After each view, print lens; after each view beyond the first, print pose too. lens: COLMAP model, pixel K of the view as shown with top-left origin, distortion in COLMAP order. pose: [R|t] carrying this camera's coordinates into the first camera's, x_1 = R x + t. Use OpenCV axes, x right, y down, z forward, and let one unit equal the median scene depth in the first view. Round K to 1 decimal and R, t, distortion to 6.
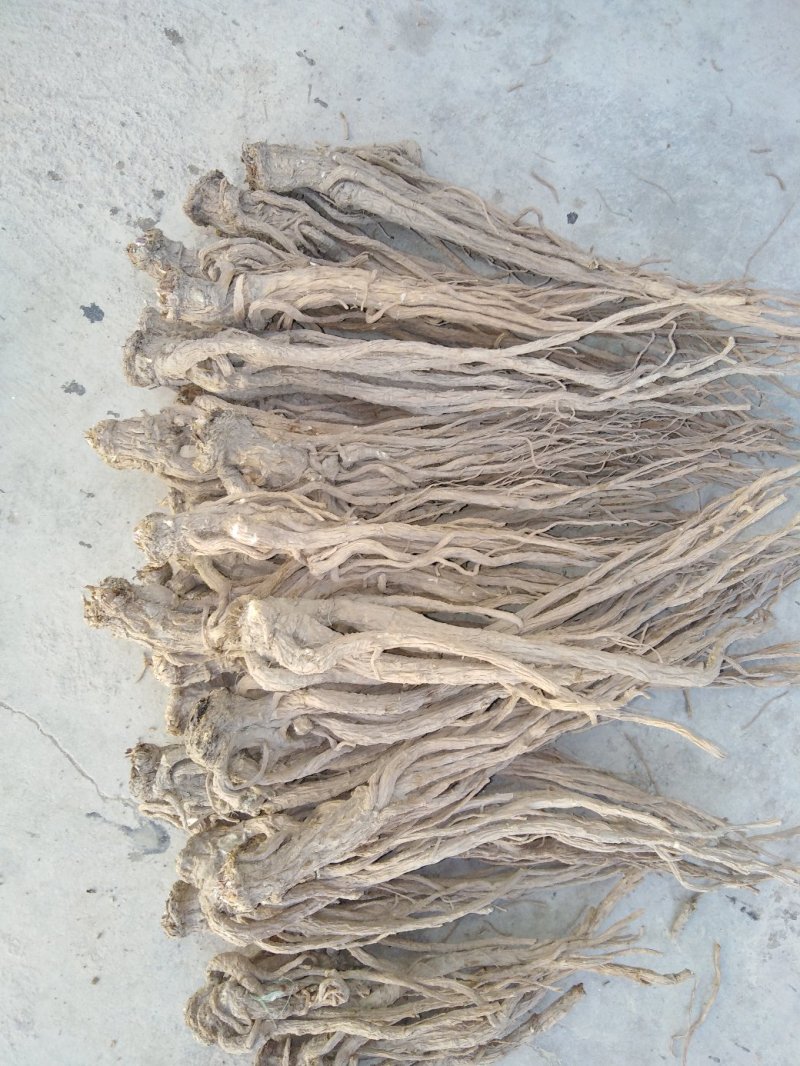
lens RADIAL K [[823.2, 0, 398.5], [0, 823.2, 545.0], [0, 0, 1]] dist [0.011440, -0.050981]
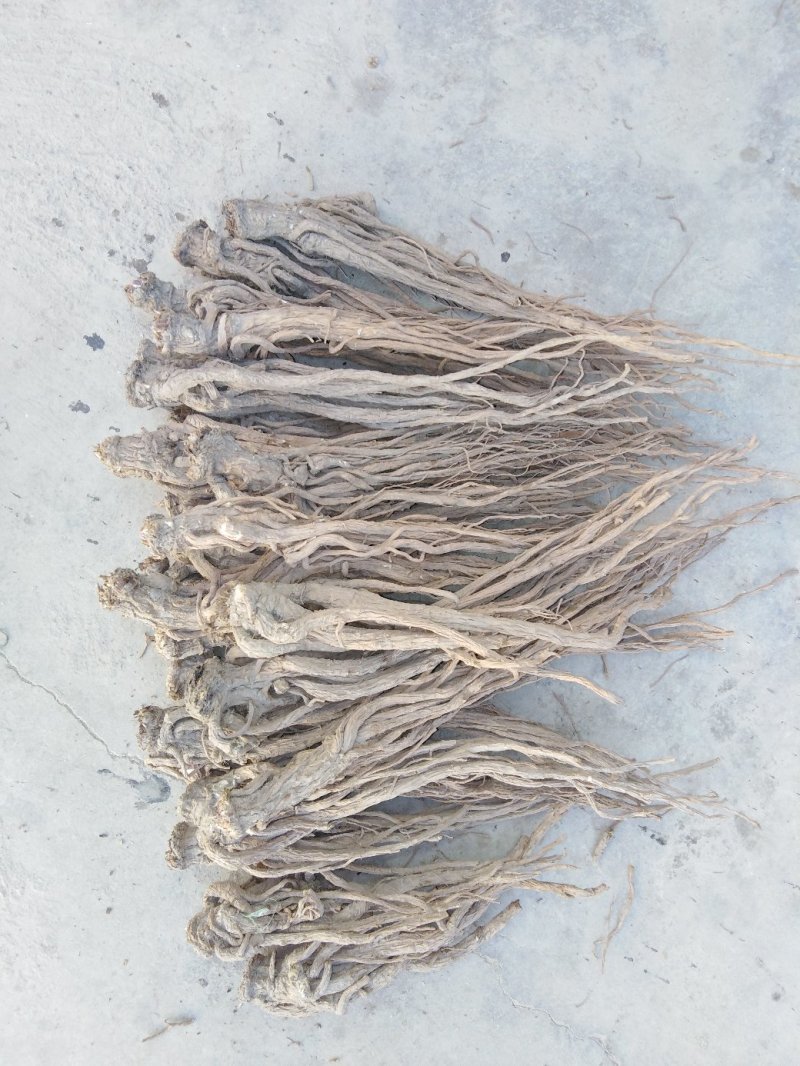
lens RADIAL K [[799.4, 0, 404.6], [0, 799.4, 536.6], [0, 0, 1]] dist [0.026140, -0.072505]
pose [[0.999256, -0.016194, 0.035000, 0.025601], [0.016158, 0.999869, 0.001325, -0.001904], [-0.035017, -0.000759, 0.999386, -0.174073]]
